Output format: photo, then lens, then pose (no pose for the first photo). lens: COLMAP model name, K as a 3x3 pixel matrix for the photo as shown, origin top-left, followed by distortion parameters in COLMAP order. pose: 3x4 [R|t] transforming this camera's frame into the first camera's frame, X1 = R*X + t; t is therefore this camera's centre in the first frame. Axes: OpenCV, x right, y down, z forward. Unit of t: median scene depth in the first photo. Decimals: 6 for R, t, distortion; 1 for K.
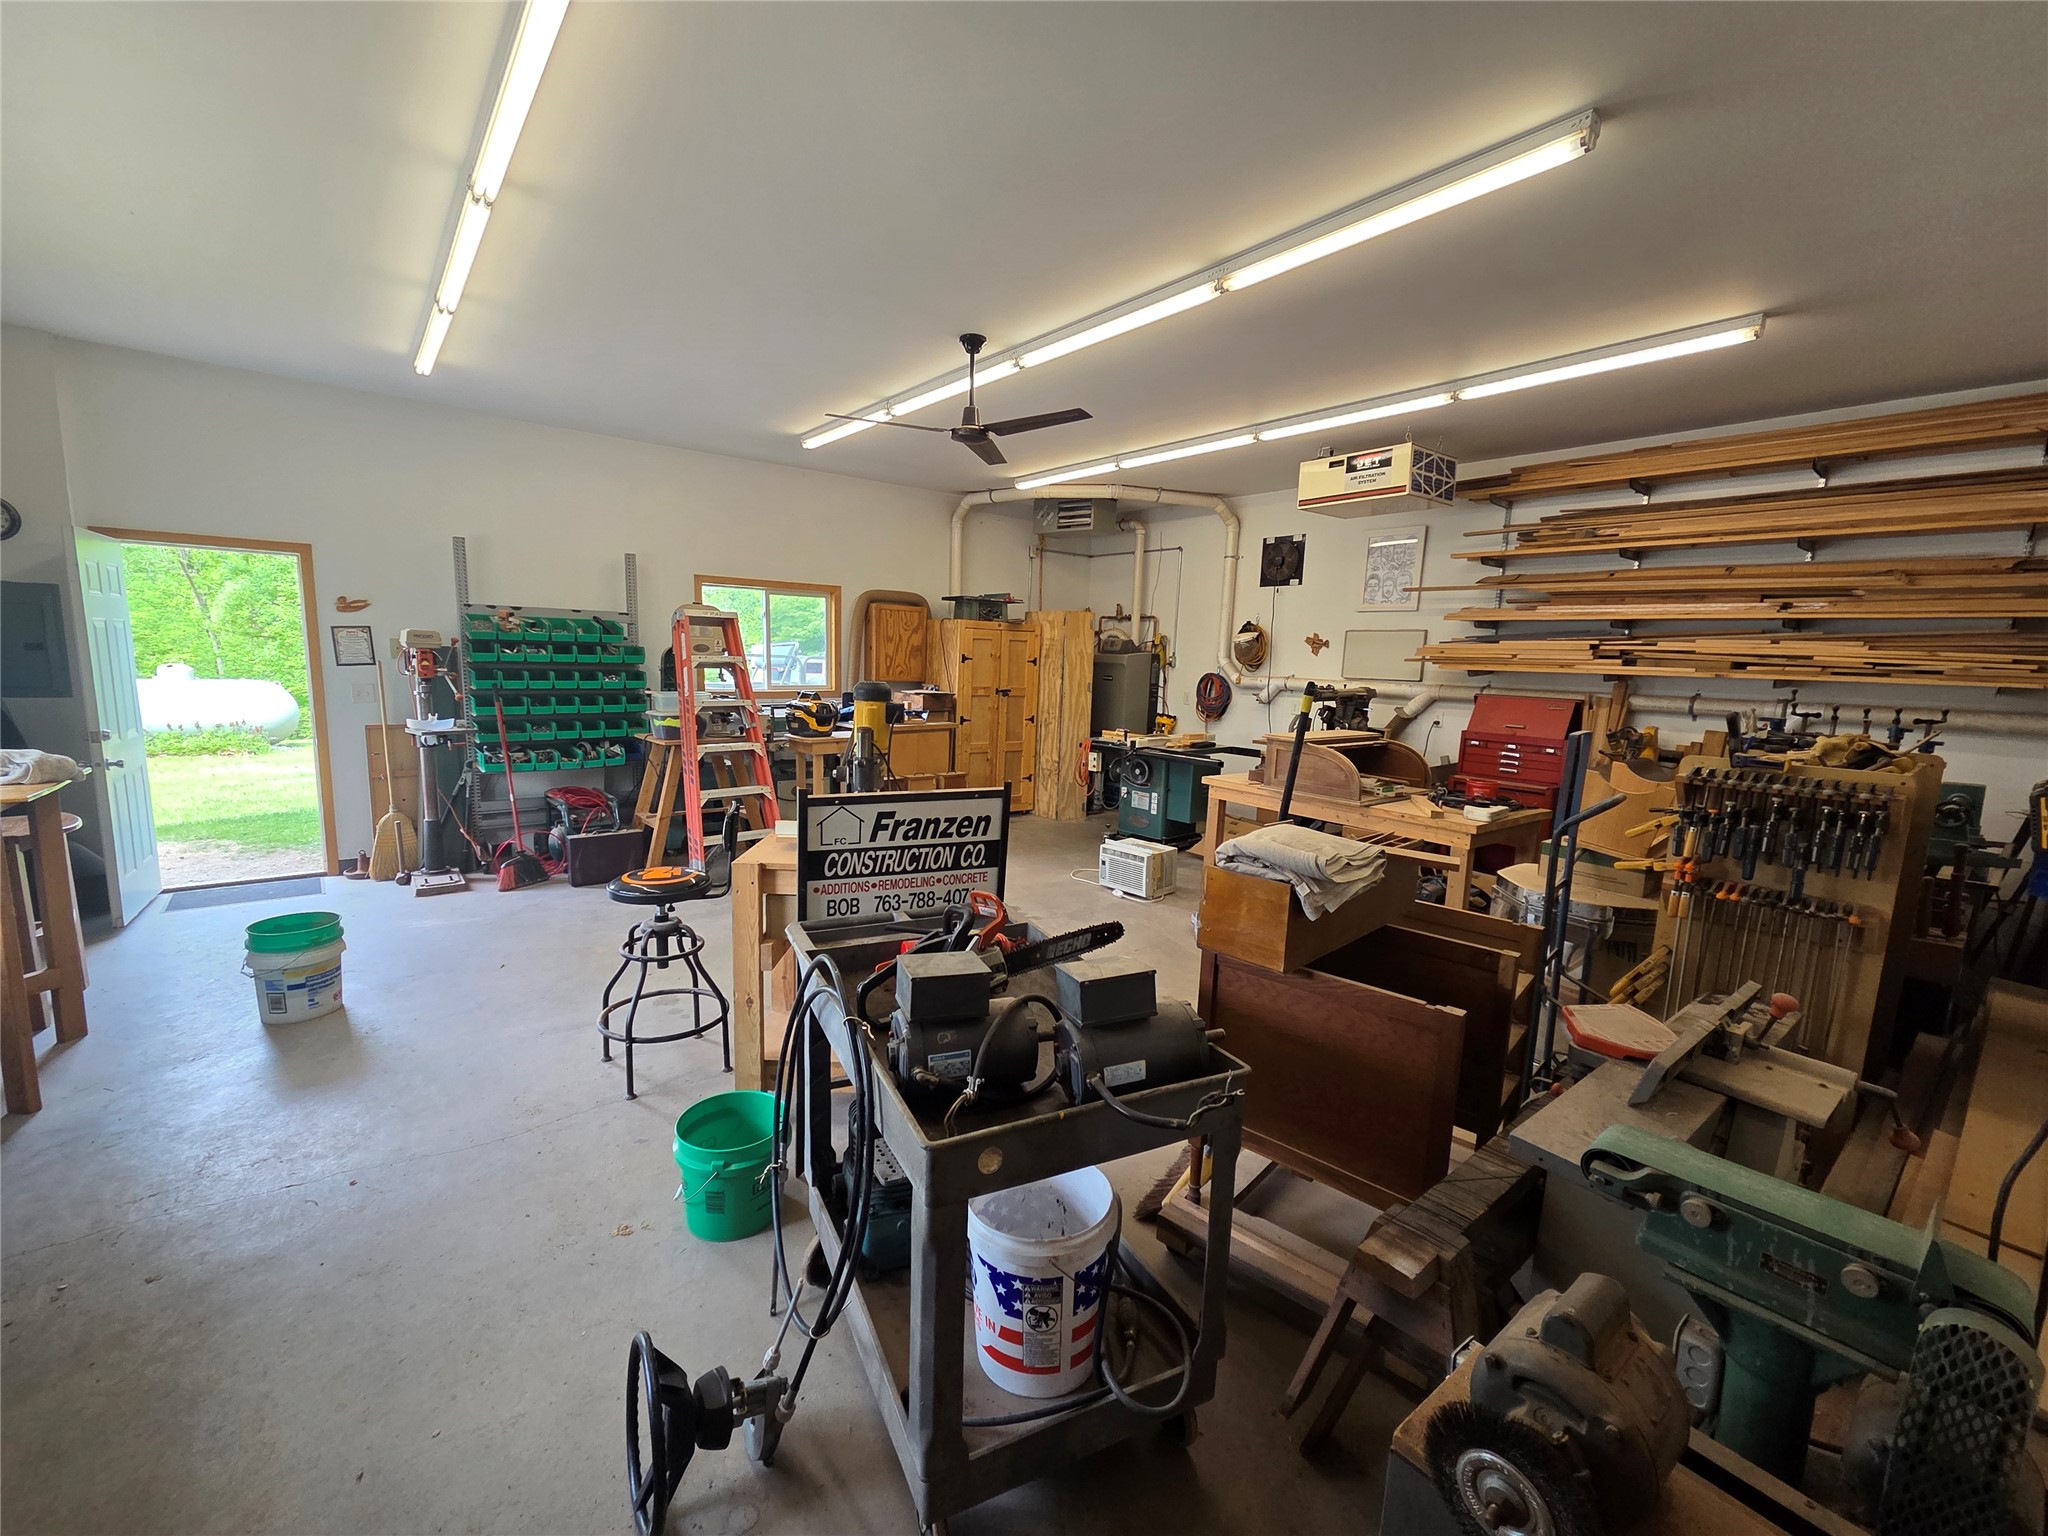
lens RADIAL K [[842.1, 0, 1022.0], [0, 842.1, 773.9], [0, 0, 1]] dist [0.001657, -0.000005]
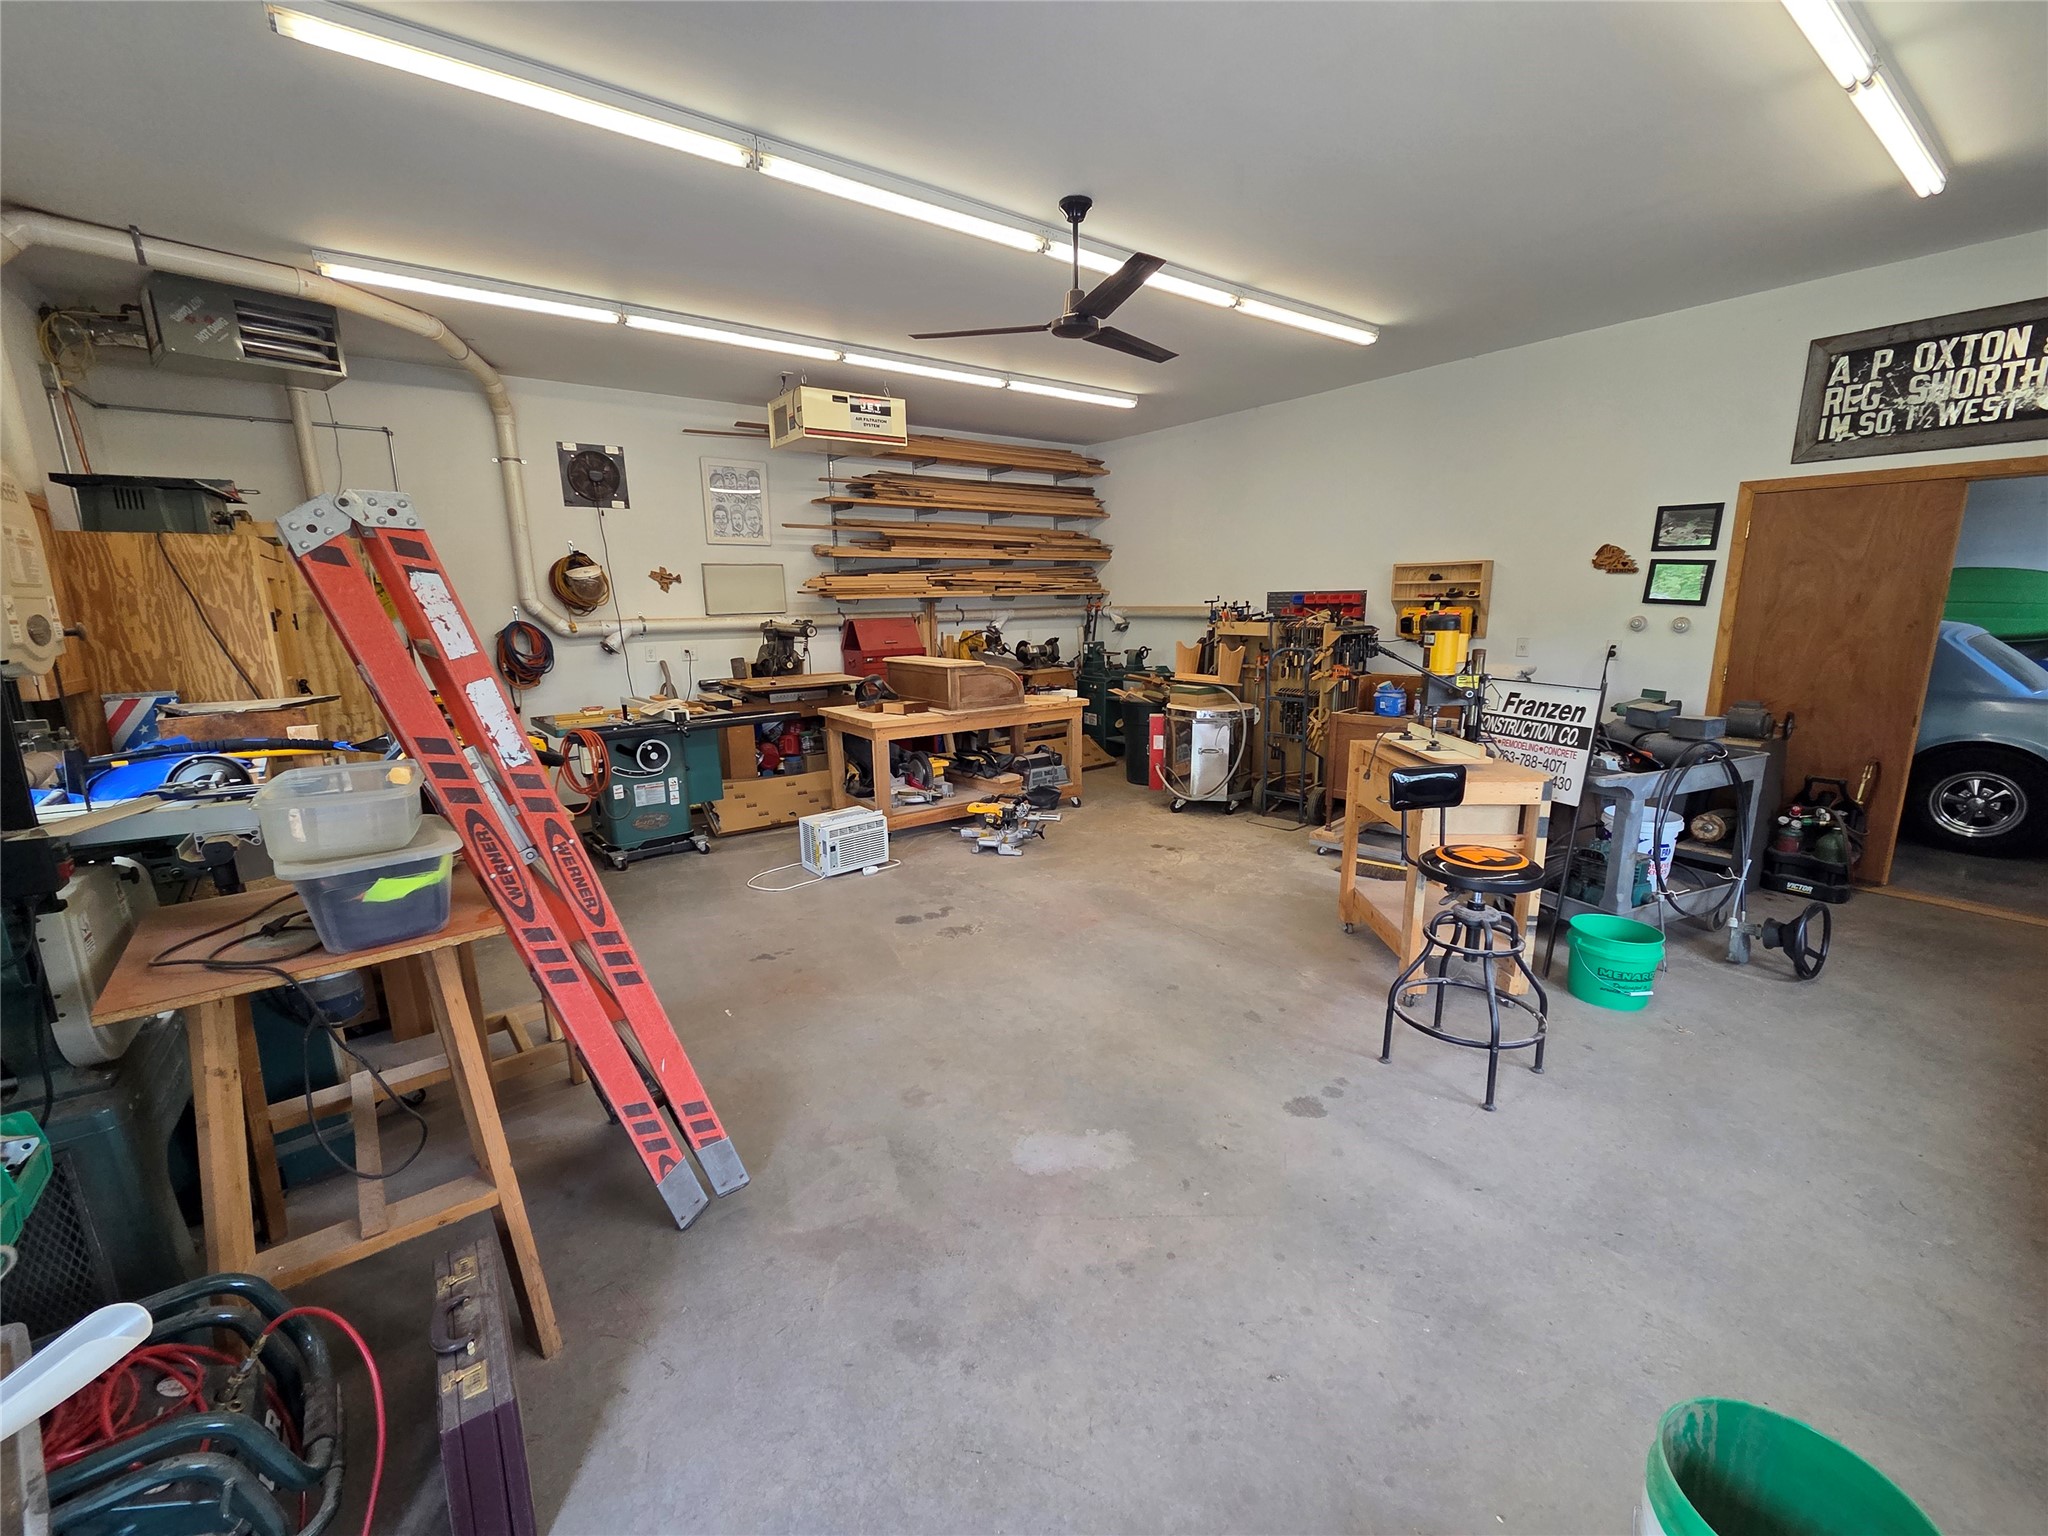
lens RADIAL K [[842.1, 0, 1022.0], [0, 842.1, 773.9], [0, 0, 1]] dist [0.001657, -0.000005]
pose [[0.026994, -0.237359, 0.971047, -0.669097], [0.162821, 0.959473, 0.230004, -0.121766], [-0.986286, 0.151898, 0.064547, 0.730471]]
